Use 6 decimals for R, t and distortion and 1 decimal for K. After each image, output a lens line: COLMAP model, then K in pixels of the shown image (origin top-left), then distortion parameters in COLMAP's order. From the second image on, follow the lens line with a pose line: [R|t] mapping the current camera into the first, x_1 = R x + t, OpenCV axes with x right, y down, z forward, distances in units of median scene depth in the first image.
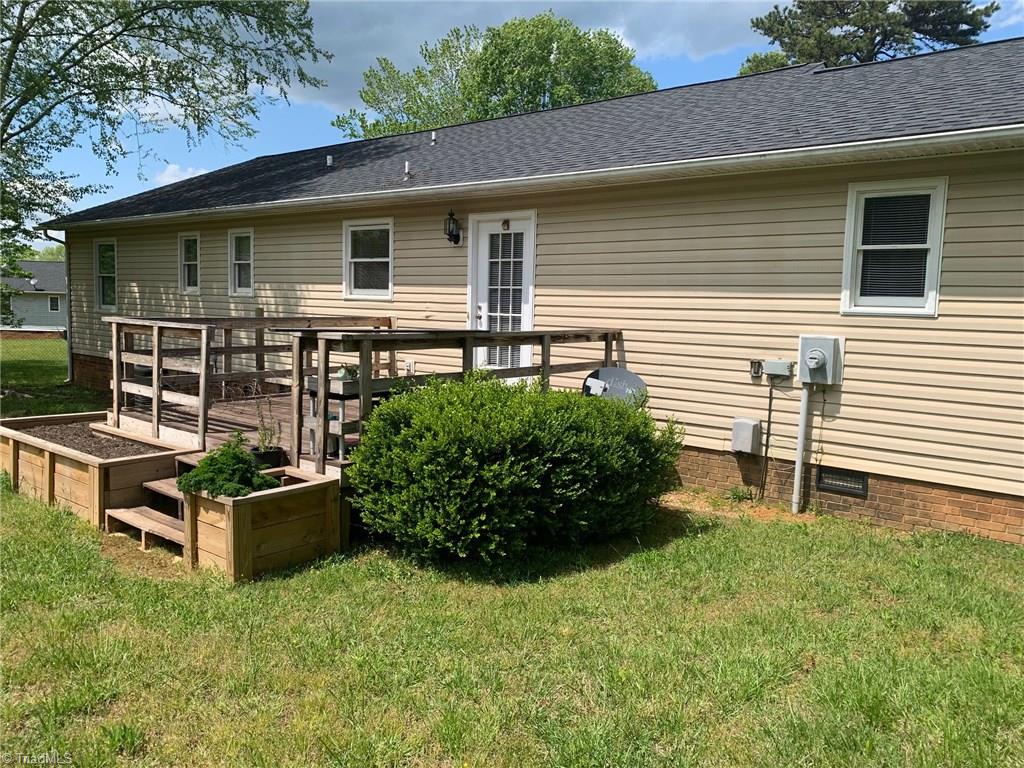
lens RADIAL K [[787.6, 0, 511.9], [0, 787.6, 379.5], [0, 0, 1]] dist [0.030258, -0.031715]
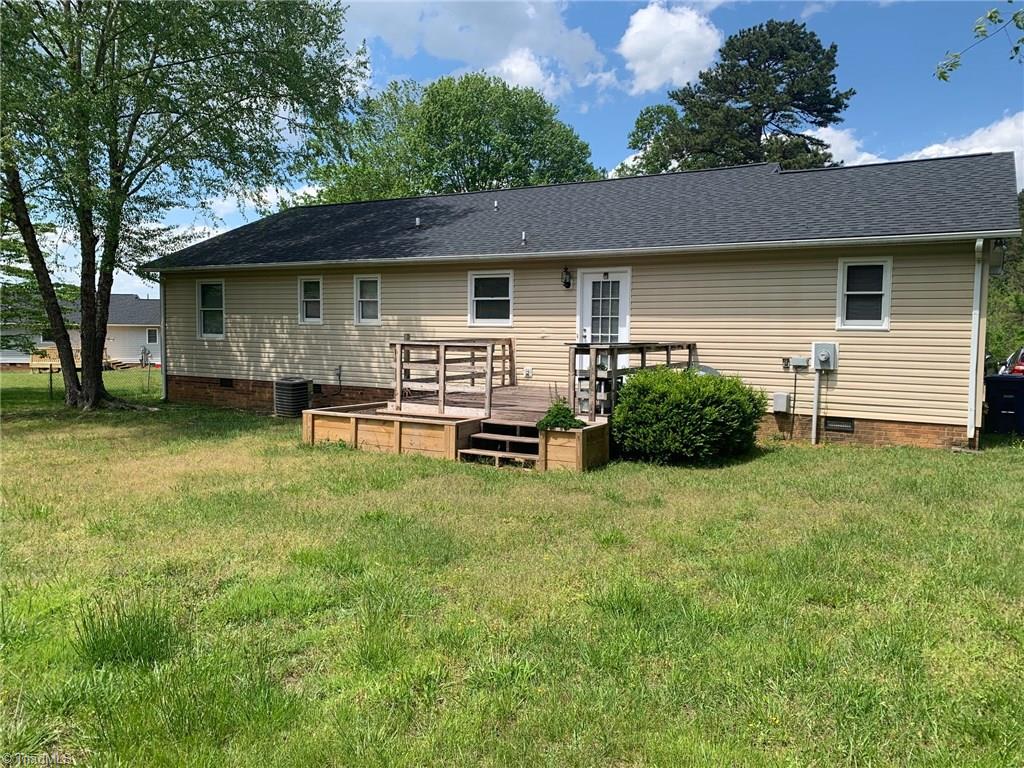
lens RADIAL K [[787.6, 0, 516.6], [0, 787.6, 385.4], [0, 0, 1]] dist [0.030258, -0.031715]
pose [[0.985570, -0.028302, 0.166886, -0.557546], [0.031864, 0.999317, -0.018704, 0.049230], [-0.166243, 0.023751, 0.985799, -0.595465]]
